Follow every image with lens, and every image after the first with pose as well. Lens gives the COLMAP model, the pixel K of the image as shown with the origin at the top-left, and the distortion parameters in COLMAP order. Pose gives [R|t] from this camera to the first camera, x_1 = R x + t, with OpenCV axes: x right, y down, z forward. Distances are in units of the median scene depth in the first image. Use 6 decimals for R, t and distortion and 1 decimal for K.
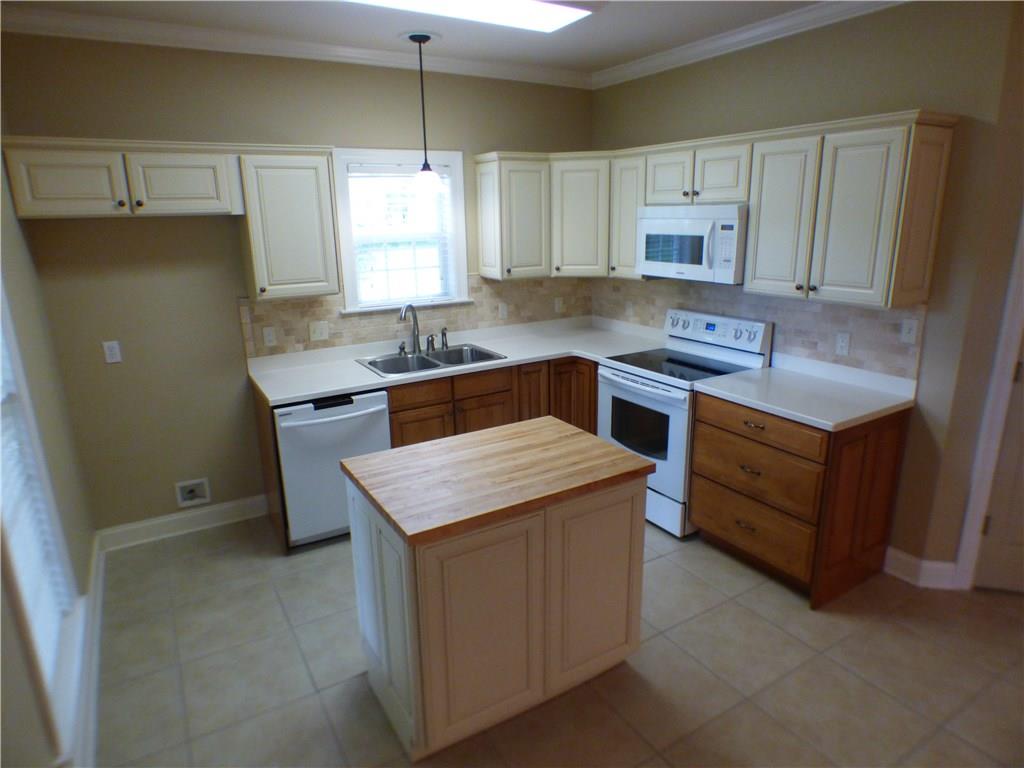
lens RADIAL K [[618.1, 0, 510.2], [0, 618.1, 378.3], [0, 0, 1]] dist [-0.015064, 0.006058]
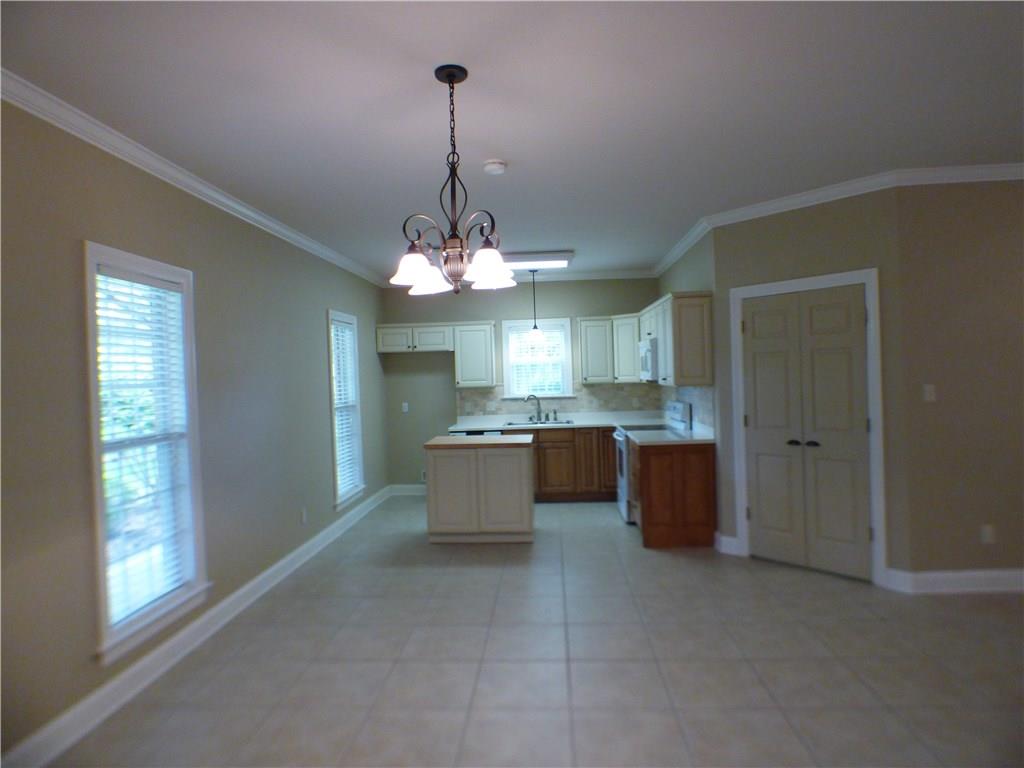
lens RADIAL K [[618.1, 0, 513.2], [0, 618.1, 376.6], [0, 0, 1]] dist [-0.015064, 0.006058]
pose [[0.822244, -0.003168, -0.569126, 0.919009], [-0.132779, 0.971322, -0.197240, 0.222455], [0.553429, 0.237748, 0.798243, -0.614156]]
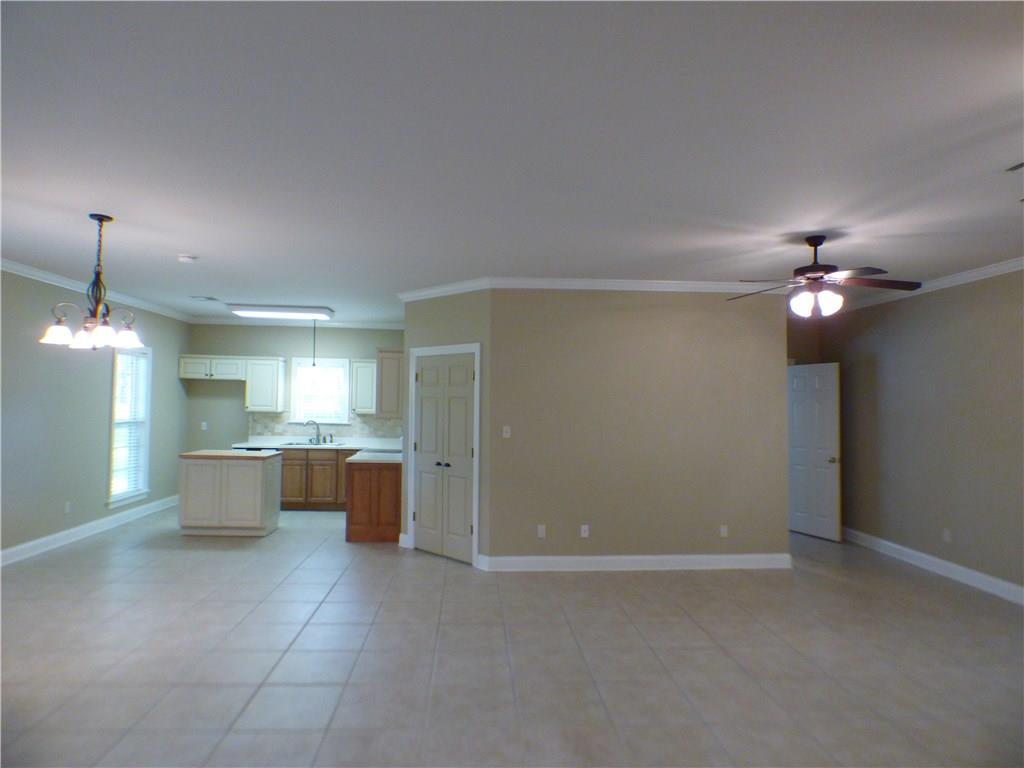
lens RADIAL K [[618.1, 0, 504.3], [0, 618.1, 382.7], [0, 0, 1]] dist [-0.015064, 0.006058]
pose [[0.879923, 0.023556, -0.474531, 1.625065], [-0.160684, 0.954671, -0.250567, 0.216809], [0.447119, 0.296729, 0.843822, -0.702353]]
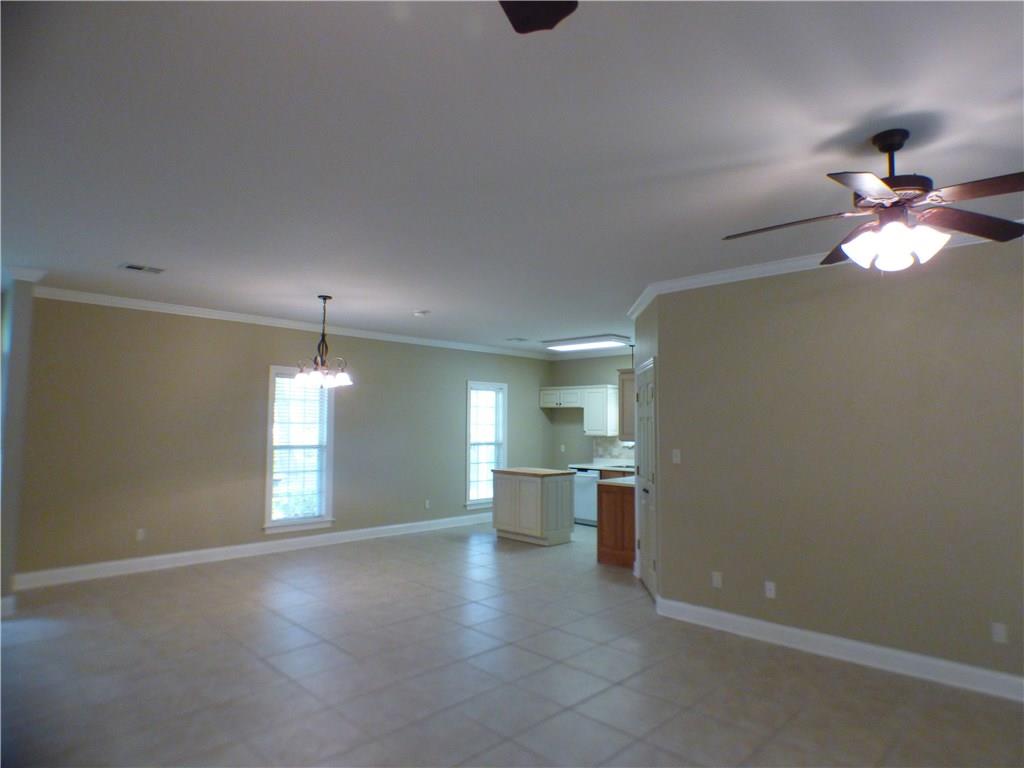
lens RADIAL K [[618.1, 0, 517.0], [0, 618.1, 380.0], [0, 0, 1]] dist [-0.015064, 0.006058]
pose [[0.239844, -0.042987, -0.969859, 2.121721], [-0.270337, 0.956547, -0.109251, 0.028721], [0.932412, 0.288393, 0.217801, -0.029542]]
